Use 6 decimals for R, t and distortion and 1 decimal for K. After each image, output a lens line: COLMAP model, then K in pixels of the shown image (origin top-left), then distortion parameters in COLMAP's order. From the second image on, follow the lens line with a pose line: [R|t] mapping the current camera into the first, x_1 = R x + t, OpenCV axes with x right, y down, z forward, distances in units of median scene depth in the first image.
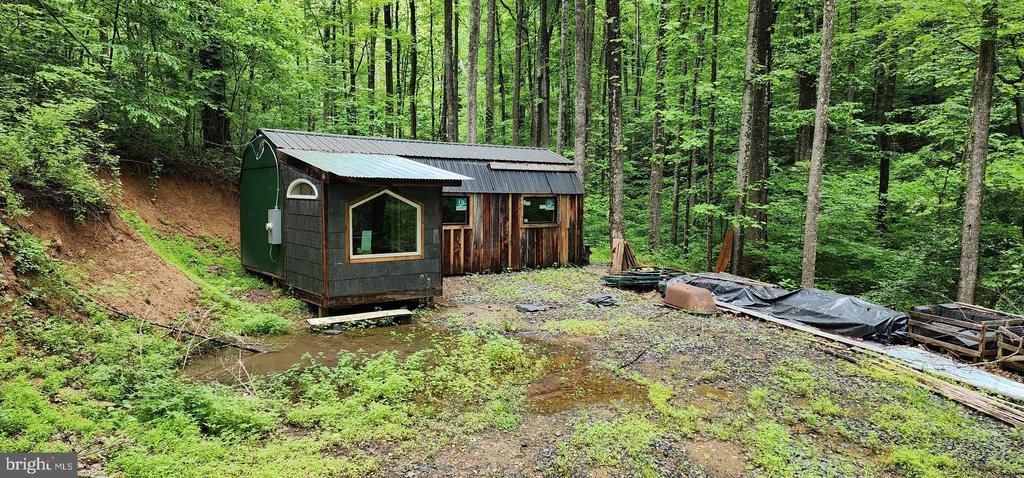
lens RADIAL K [[694.7, 0, 511.4], [0, 694.7, 240.0], [0, 0, 1]] dist [0.076199, -0.067740]
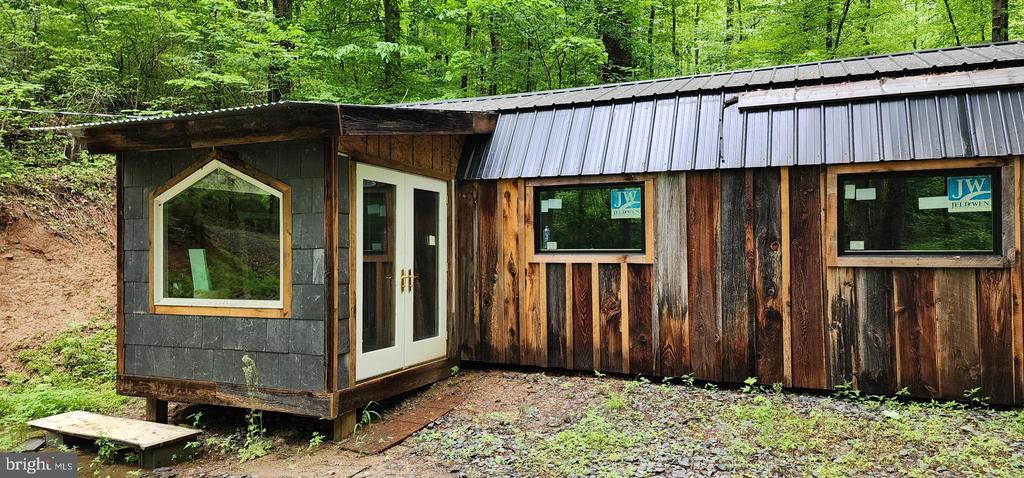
lens RADIAL K [[694.7, 0, 492.3], [0, 694.7, 242.3], [0, 0, 1]] dist [0.076199, -0.067740]
pose [[0.488674, -0.021516, -0.872201, 0.246324], [-0.053576, 0.997069, -0.054614, -0.001900], [0.870820, 0.073418, 0.486089, 0.728816]]
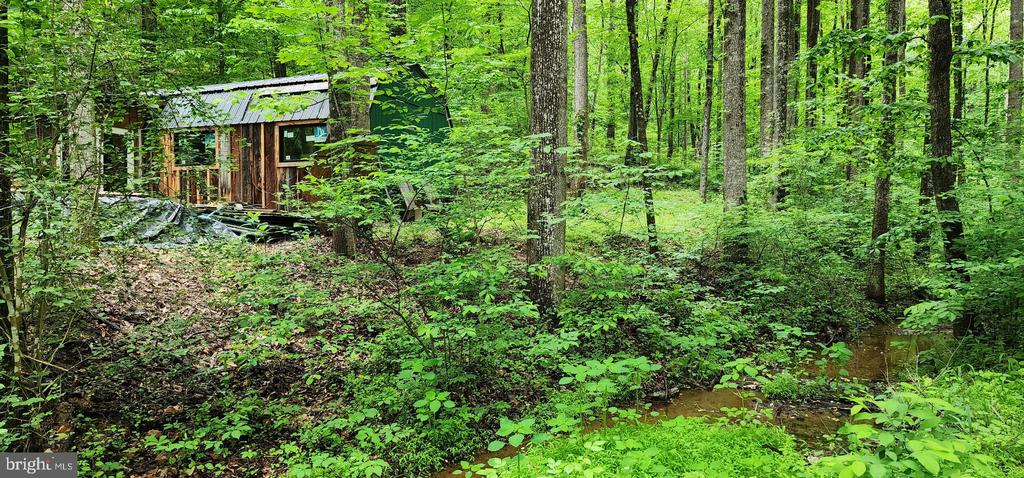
lens RADIAL K [[694.7, 0, 512.7], [0, 694.7, 235.6], [0, 0, 1]] dist [0.076199, -0.067740]
pose [[0.485892, -0.006089, -0.873998, 0.859044], [-0.057855, 0.997558, -0.039114, 0.076939], [0.872102, 0.069570, 0.484353, 0.907800]]
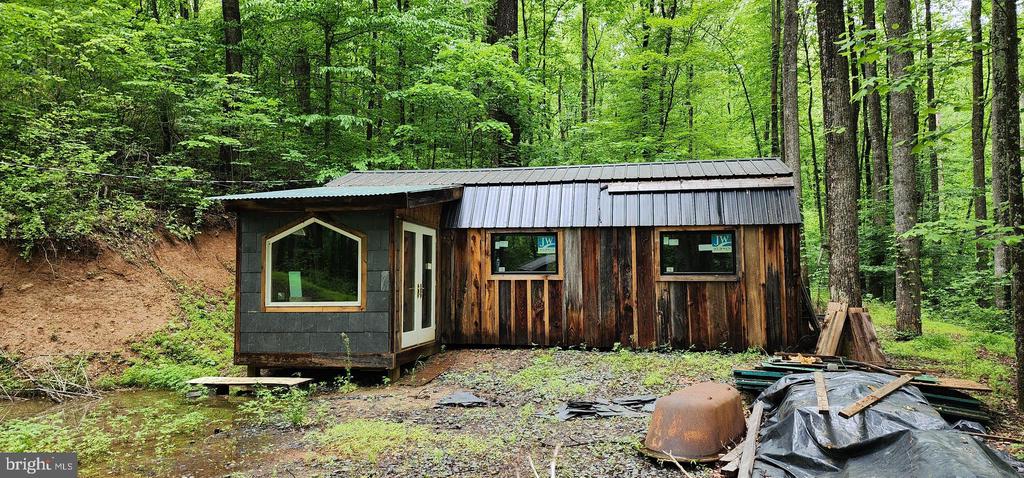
lens RADIAL K [[694.7, 0, 502.3], [0, 694.7, 230.6], [0, 0, 1]] dist [0.076199, -0.067740]
pose [[0.665000, -0.063044, -0.744178, 0.414954], [-0.042067, 0.991687, -0.121604, 0.020837], [0.745658, 0.112172, 0.656819, 0.505107]]
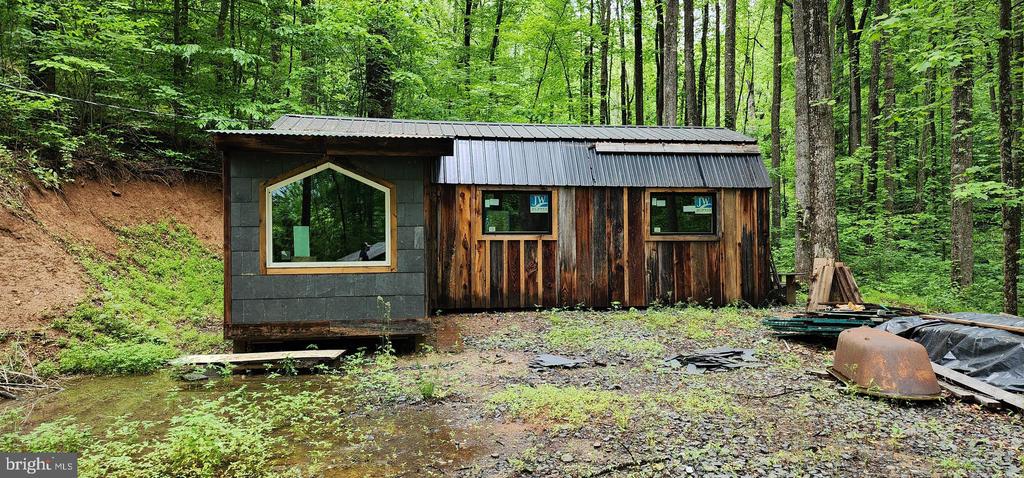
lens RADIAL K [[694.7, 0, 503.9], [0, 694.7, 242.6], [0, 0, 1]] dist [0.076199, -0.067740]
pose [[0.883764, -0.019911, -0.467509, 0.209275], [-0.018824, 0.996773, -0.078035, 0.038763], [0.467554, 0.077765, 0.880537, 0.394284]]
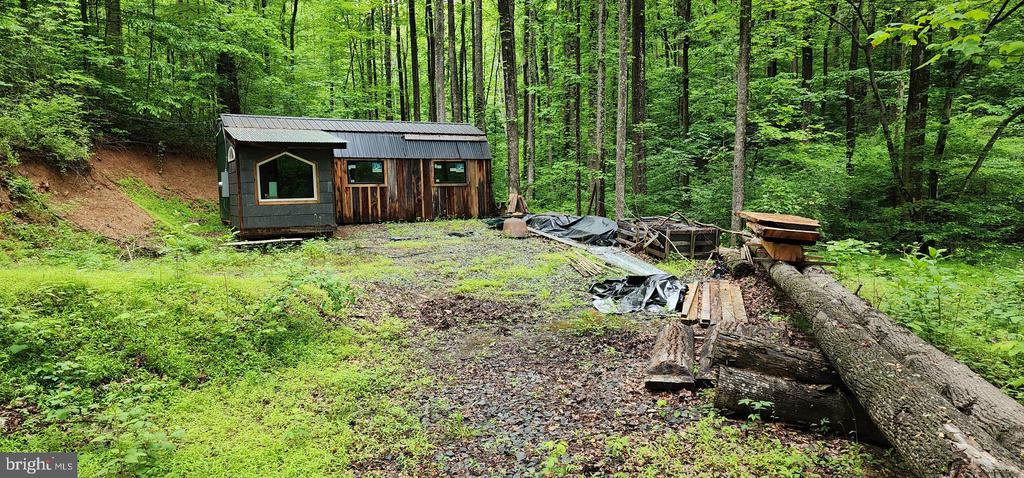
lens RADIAL K [[694.7, 0, 513.9], [0, 694.7, 259.8], [0, 0, 1]] dist [0.076199, -0.067740]
pose [[0.988465, -0.014530, -0.150752, 0.367907], [0.019491, 0.999314, 0.031484, 0.082960], [0.150191, -0.034059, 0.988070, -0.240920]]
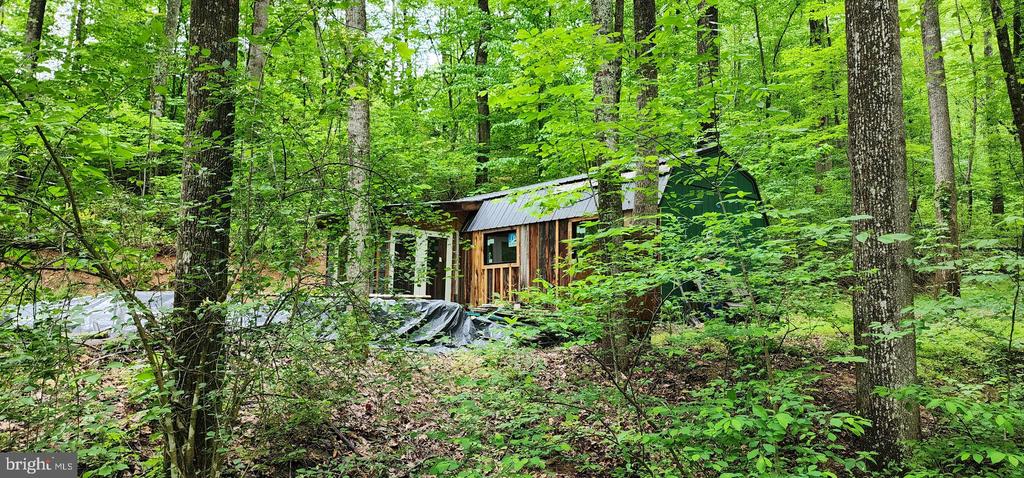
lens RADIAL K [[694.7, 0, 499.2], [0, 694.7, 223.4], [0, 0, 1]] dist [0.076199, -0.067740]
pose [[0.027585, -0.147343, -0.988701, 0.799214], [-0.086791, 0.984989, -0.149211, 0.061234], [0.995845, 0.089926, 0.014383, 0.962363]]
